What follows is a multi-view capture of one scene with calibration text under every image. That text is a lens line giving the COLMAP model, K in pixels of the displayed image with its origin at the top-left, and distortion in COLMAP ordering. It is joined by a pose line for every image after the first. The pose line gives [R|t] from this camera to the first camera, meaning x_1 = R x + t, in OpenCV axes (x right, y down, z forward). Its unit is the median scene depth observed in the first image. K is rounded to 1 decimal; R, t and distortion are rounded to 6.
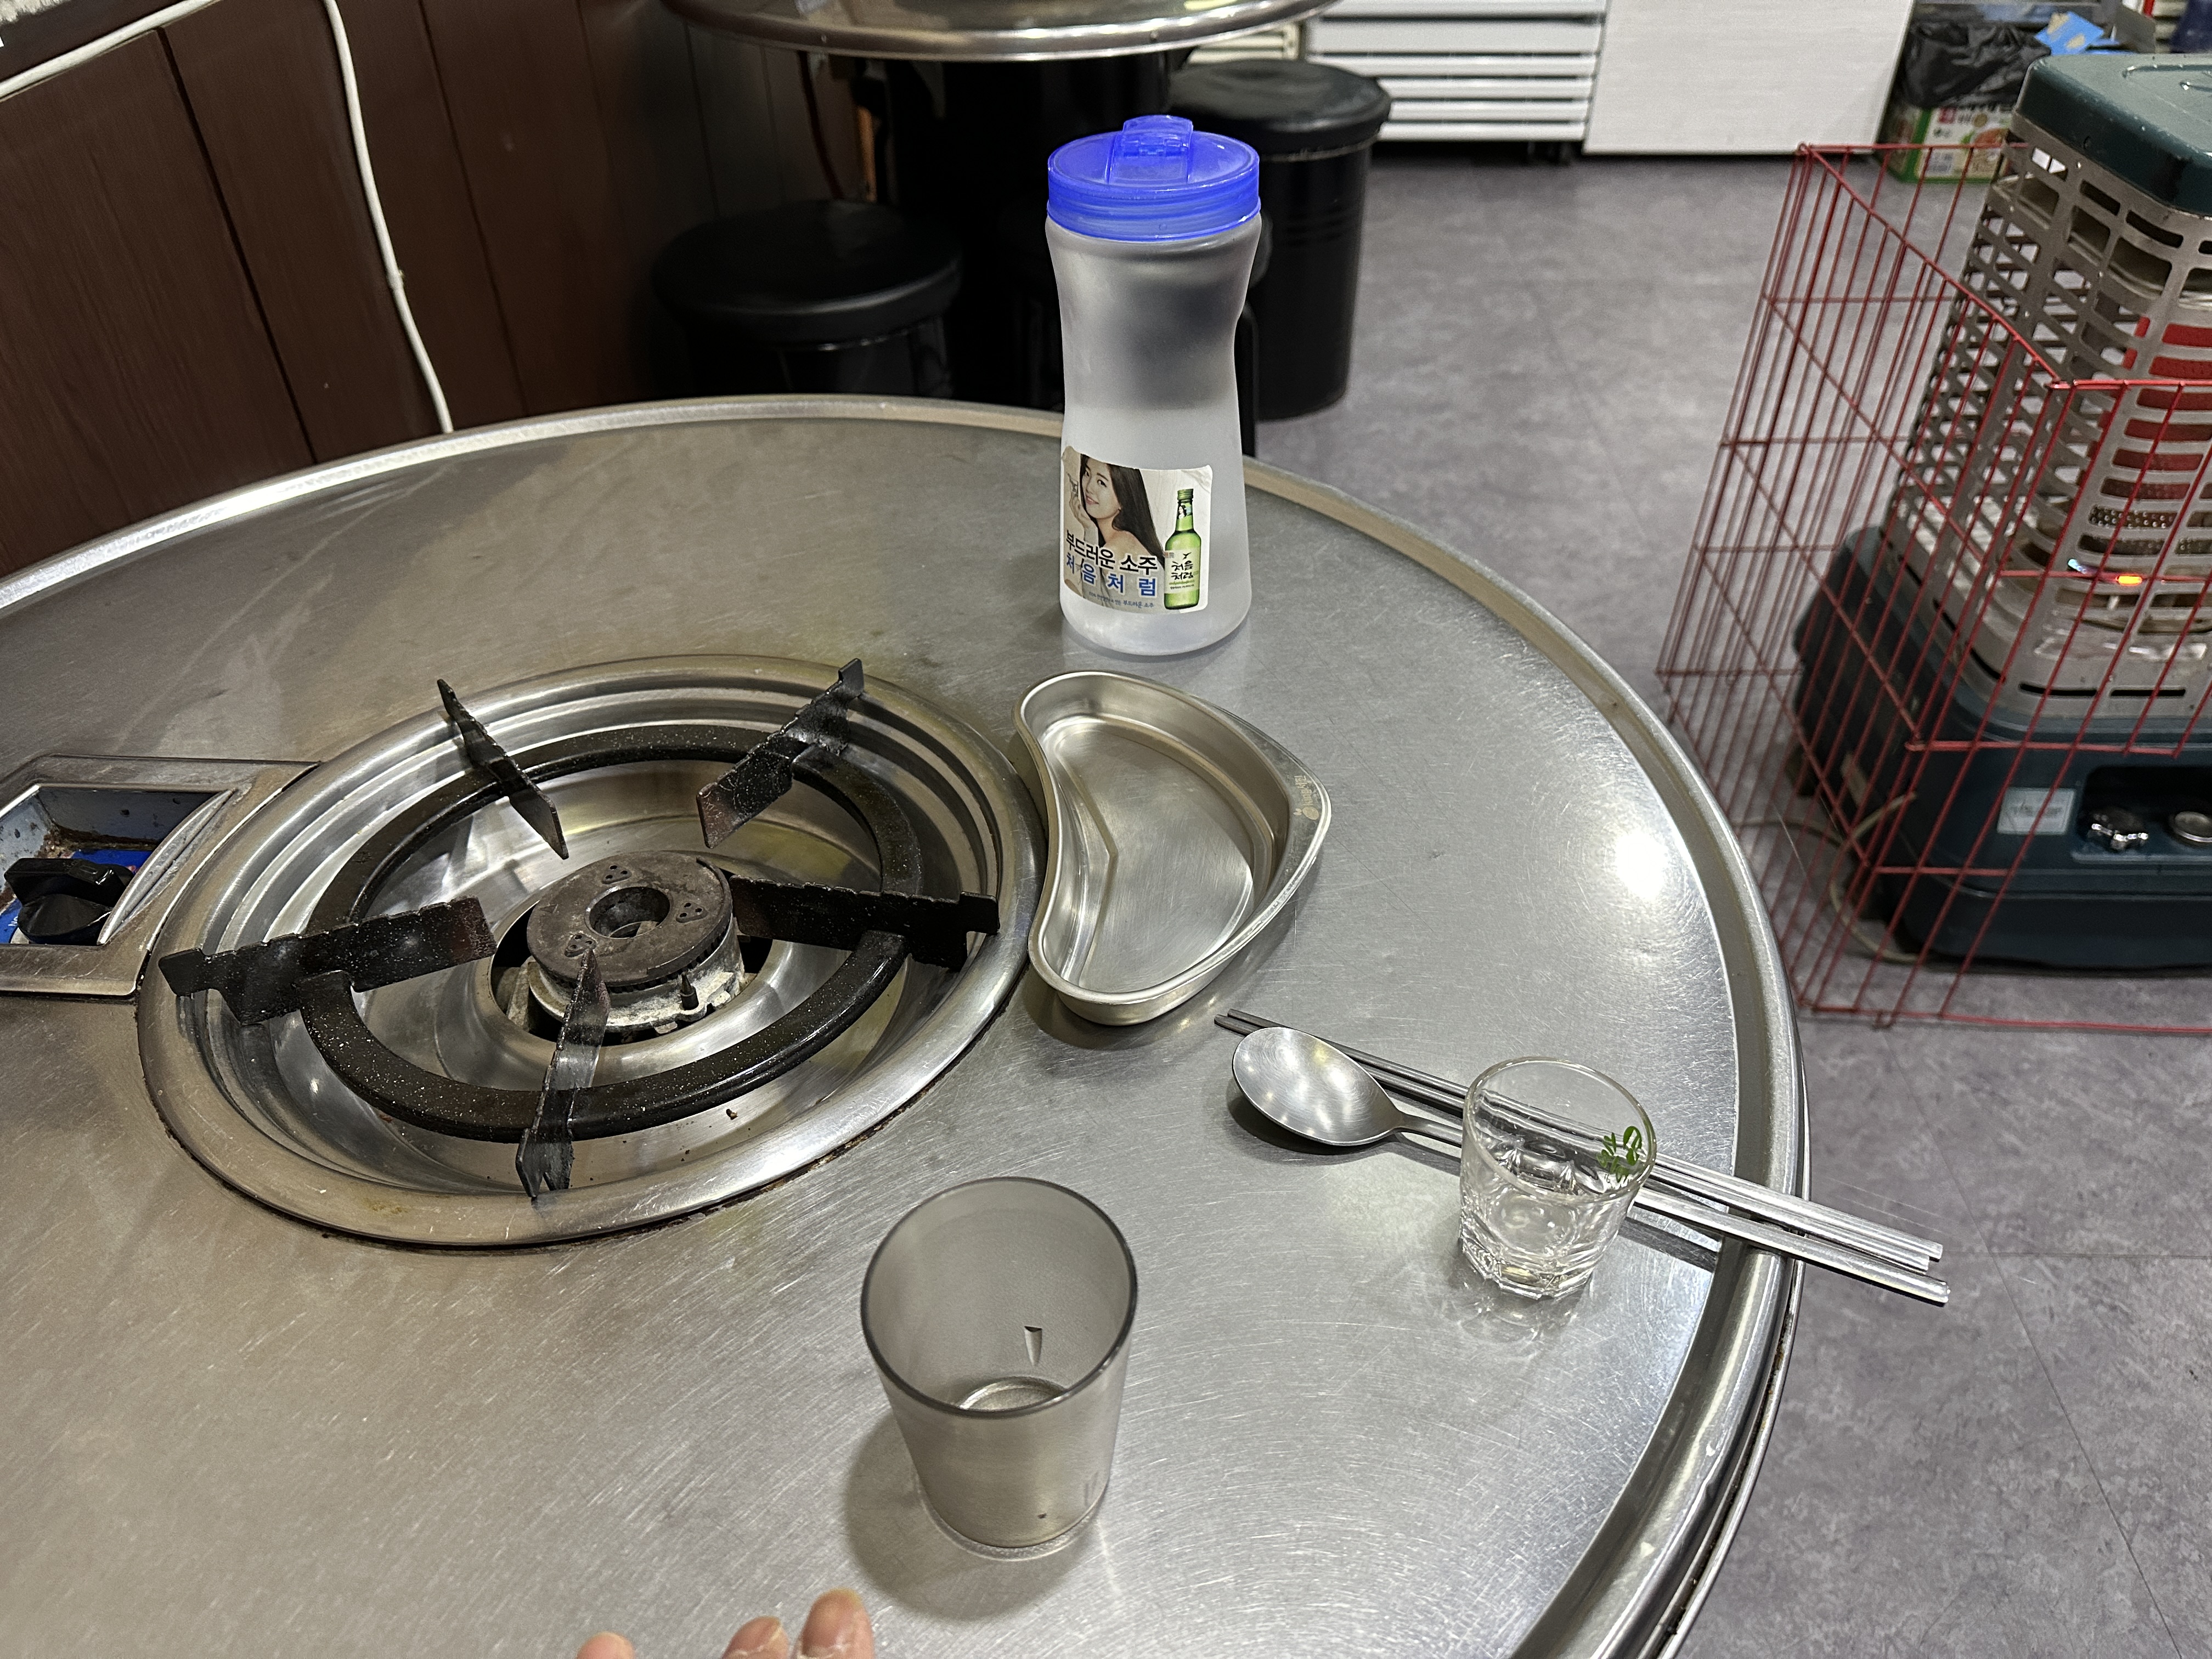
lens RADIAL K [[1575.7, 0, 1113.8], [0, 1575.7, 823.1], [0, 0, 1]] dist [0.004017, -0.009139]
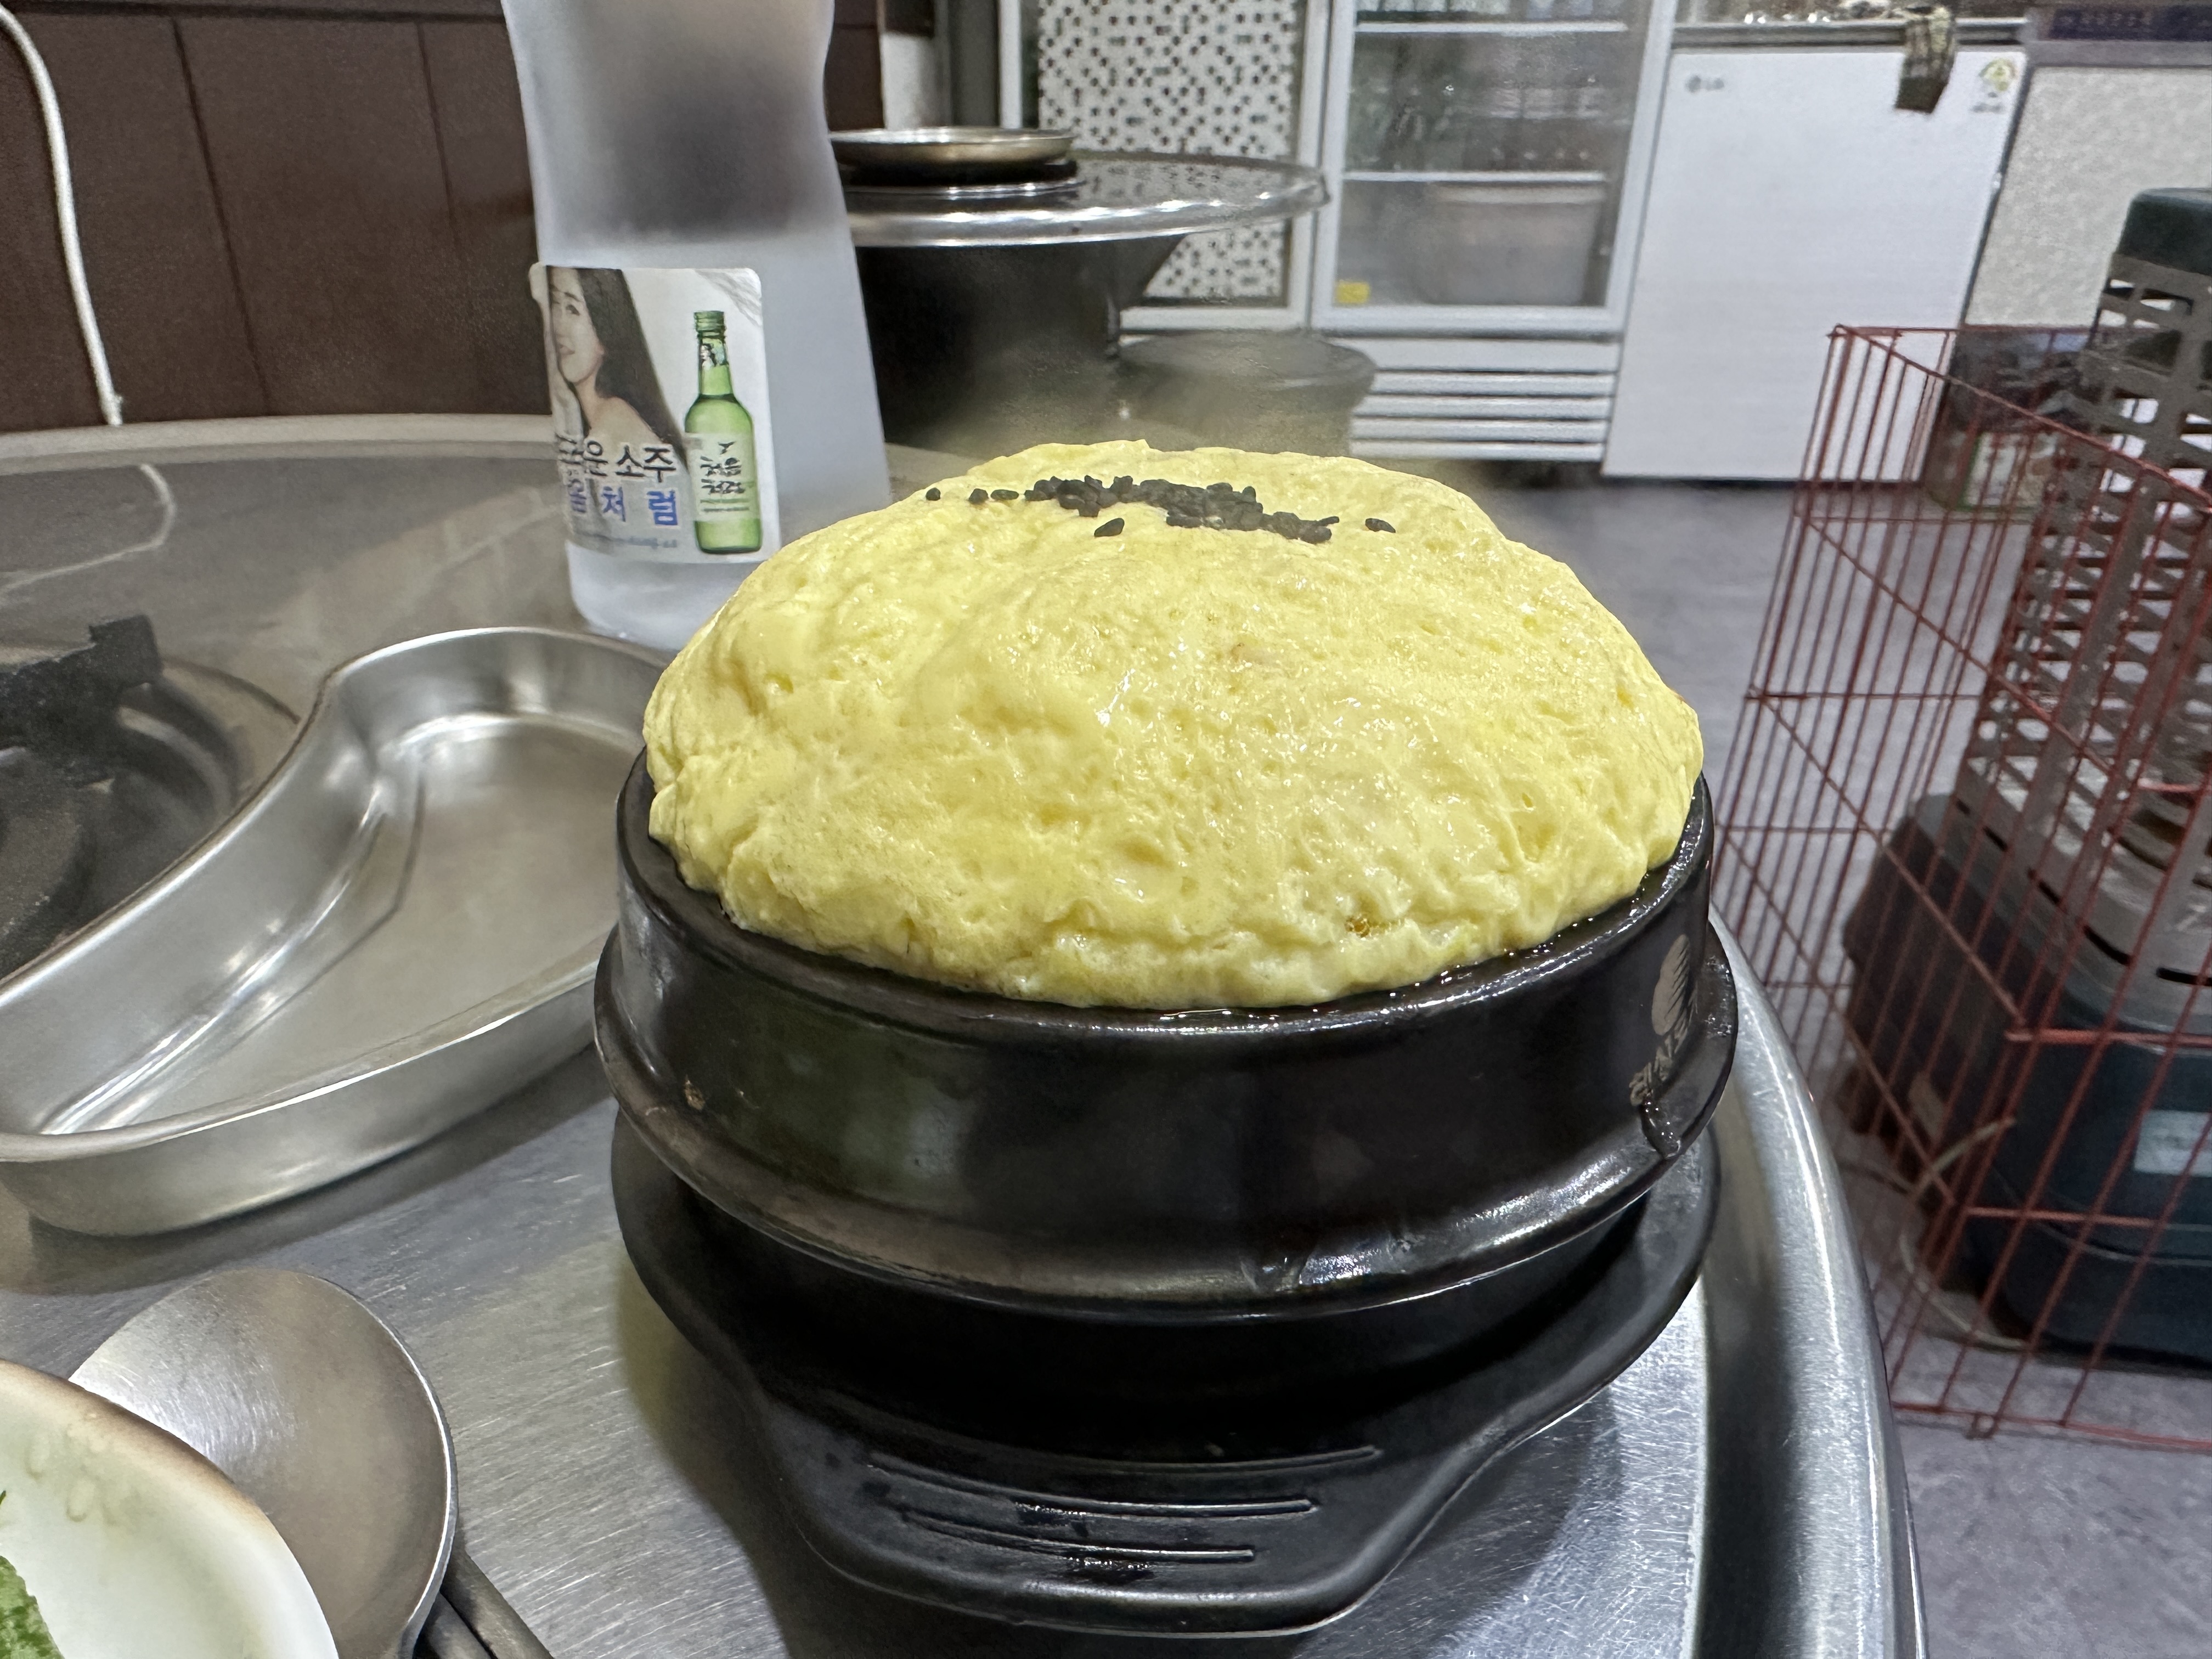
lens RADIAL K [[1575.7, 0, 1033.0], [0, 1575.7, 948.1], [0, 0, 1]] dist [0.004017, -0.009139]
pose [[0.996588, 0.042104, -0.070983, 0.098902], [-0.052379, 0.987336, -0.149748, 0.041720], [0.063780, 0.152955, 0.986173, 0.232824]]
